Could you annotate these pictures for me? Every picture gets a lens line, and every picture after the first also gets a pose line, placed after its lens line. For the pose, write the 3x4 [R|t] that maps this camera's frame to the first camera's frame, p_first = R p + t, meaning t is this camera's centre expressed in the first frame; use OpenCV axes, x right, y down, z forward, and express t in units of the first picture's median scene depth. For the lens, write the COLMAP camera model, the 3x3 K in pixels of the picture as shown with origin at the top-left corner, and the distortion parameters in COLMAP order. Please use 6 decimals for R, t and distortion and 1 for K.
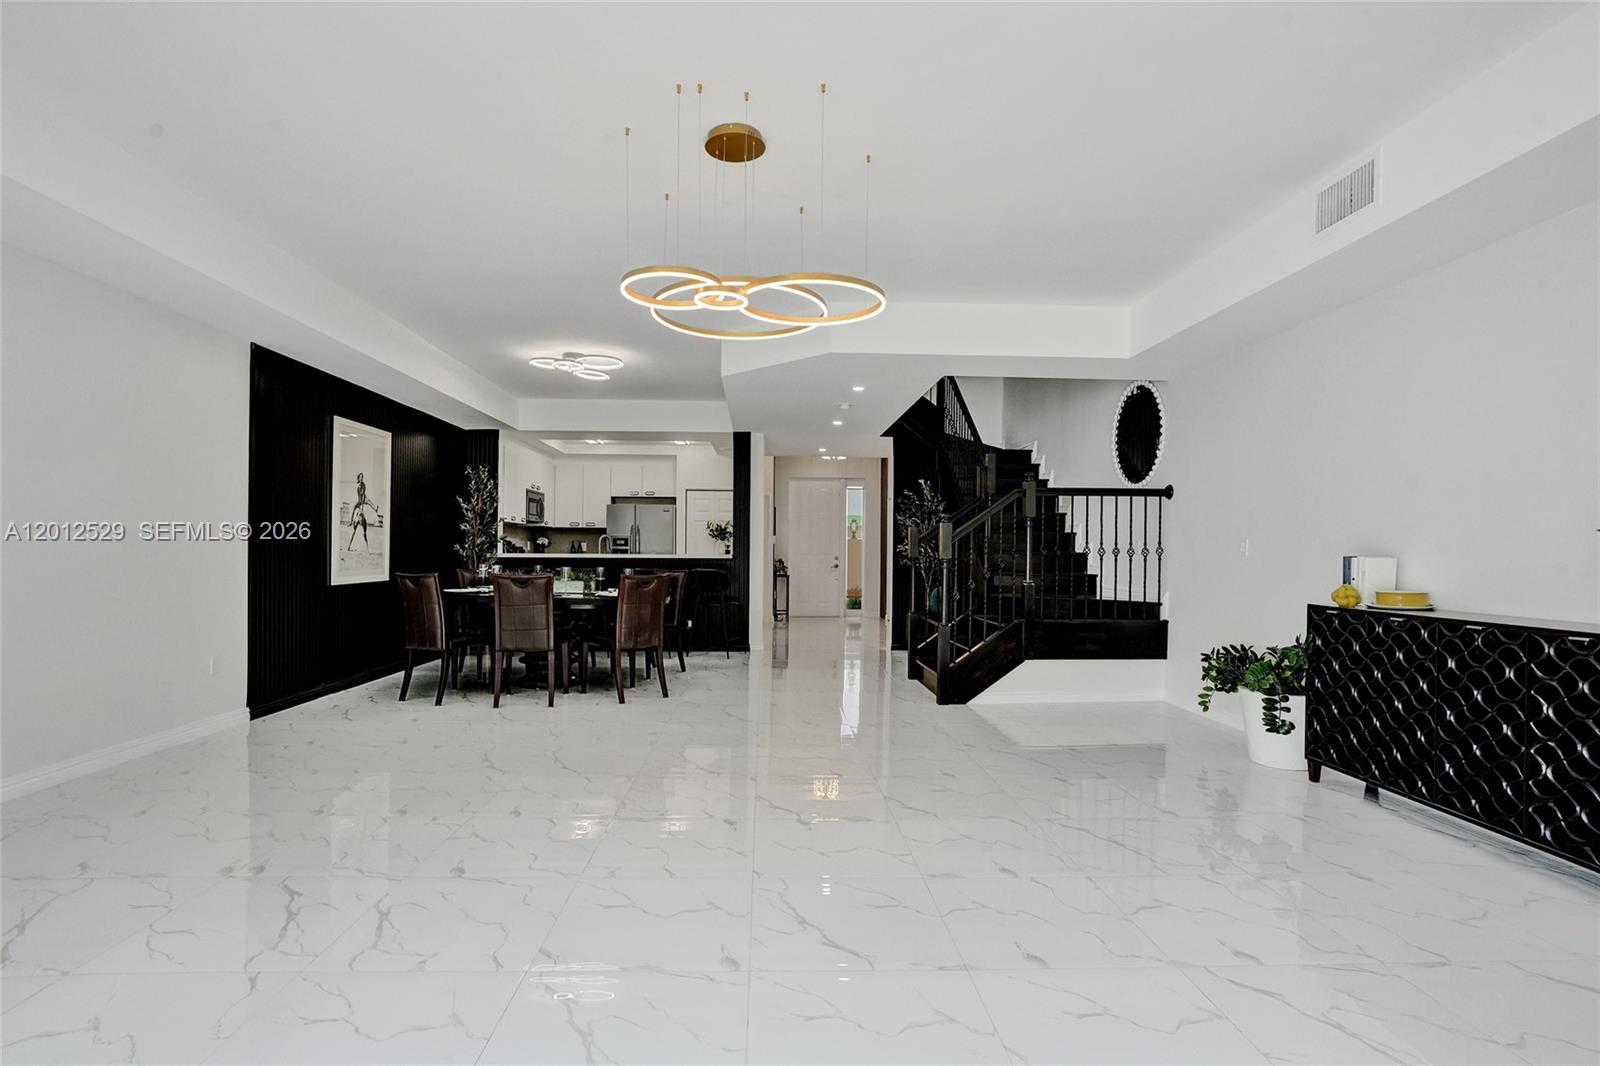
lens RADIAL K [[771.5, 0, 806.8], [0, 771.5, 543.1], [0, 0, 1]] dist [-0.046592, 0.026330]
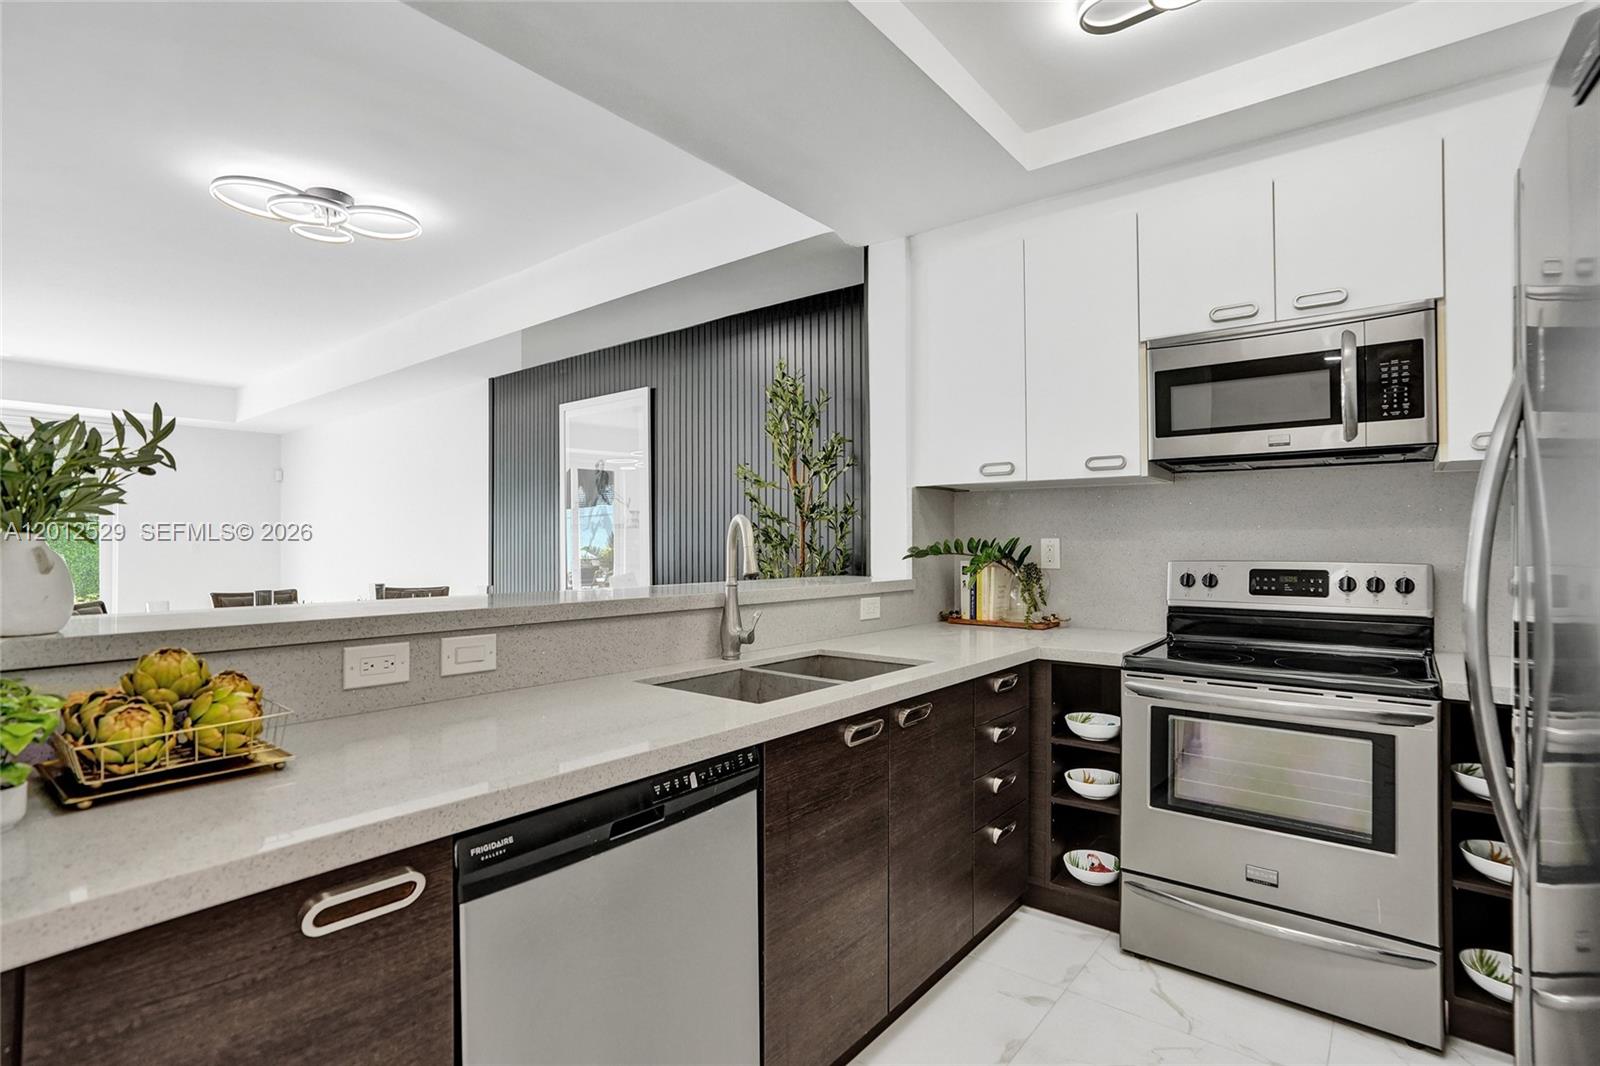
lens RADIAL K [[777.0, 0, 799.6], [0, 777.0, 529.0], [0, 0, 1]] dist [-0.053816, 0.029845]
pose [[-0.667389, -0.018401, -0.744482, -0.129839], [0.002619, 0.999631, -0.027055, -0.000184], [0.744705, -0.020007, -0.667094, 1.567287]]
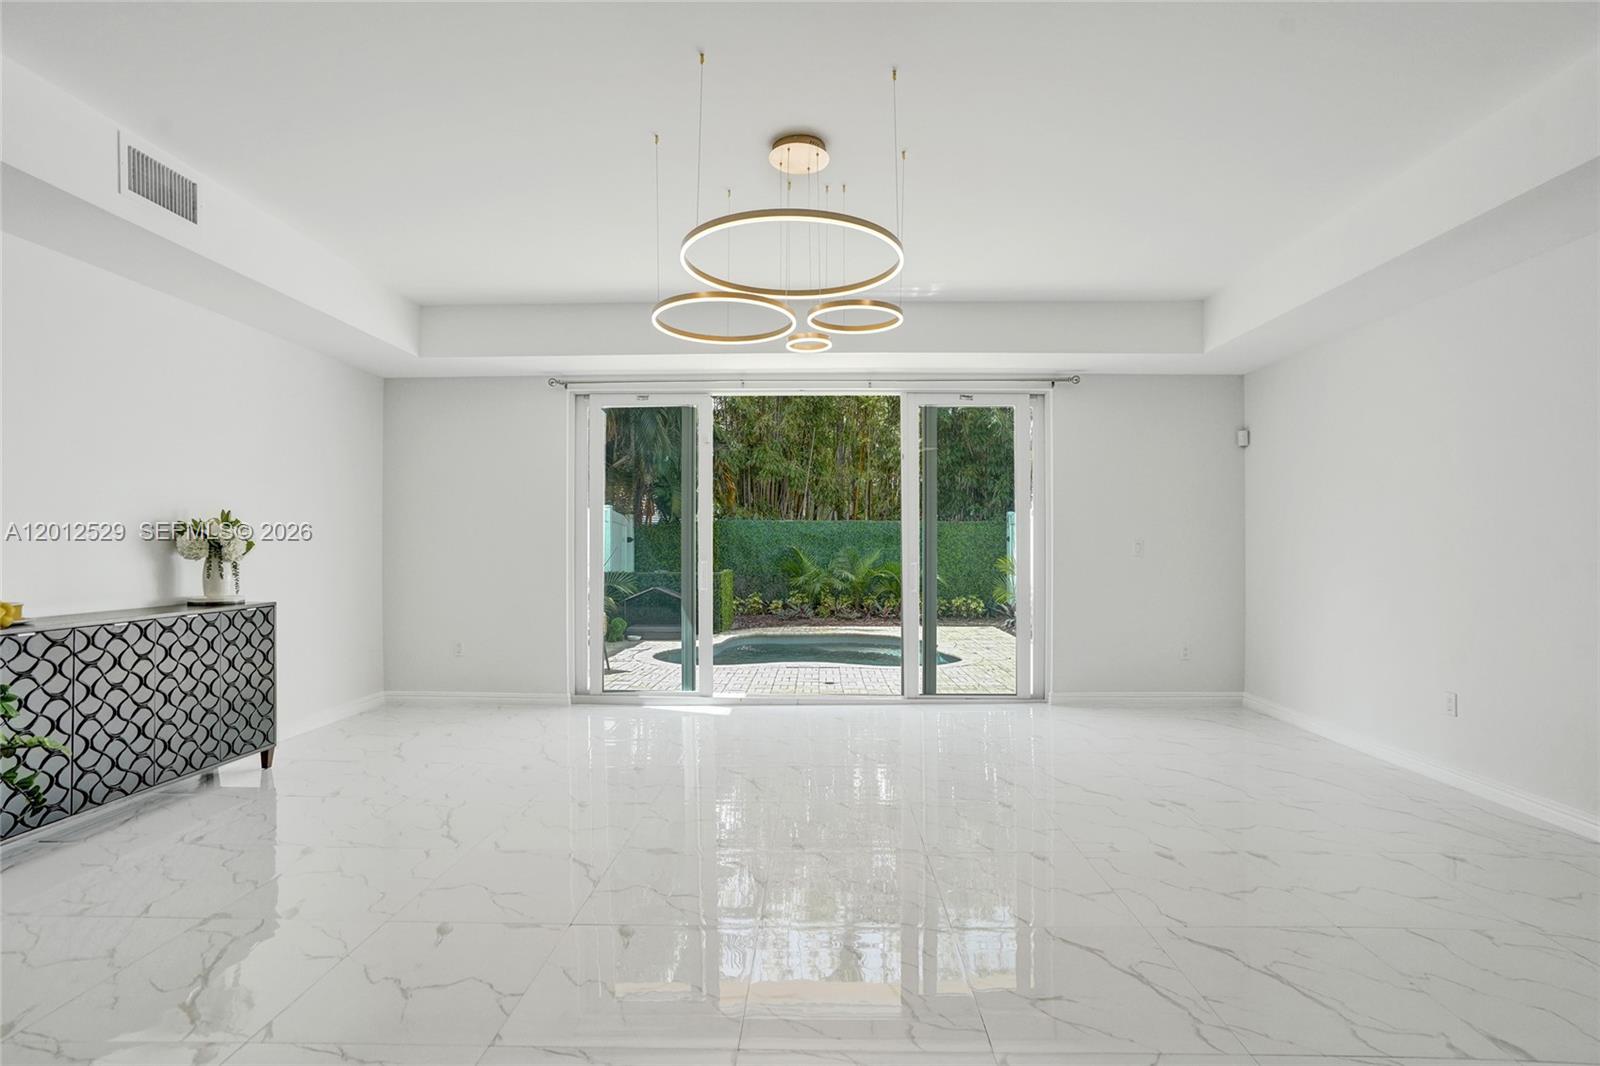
lens RADIAL K [[771.5, 0, 806.8], [0, 771.5, 543.1], [0, 0, 1]] dist [-0.046592, 0.026330]
pose [[-0.997629, -0.006241, 0.068532, -0.081516], [-0.007065, 0.999906, -0.011788, 0.000772], [-0.068452, -0.012244, -0.997579, 0.924577]]
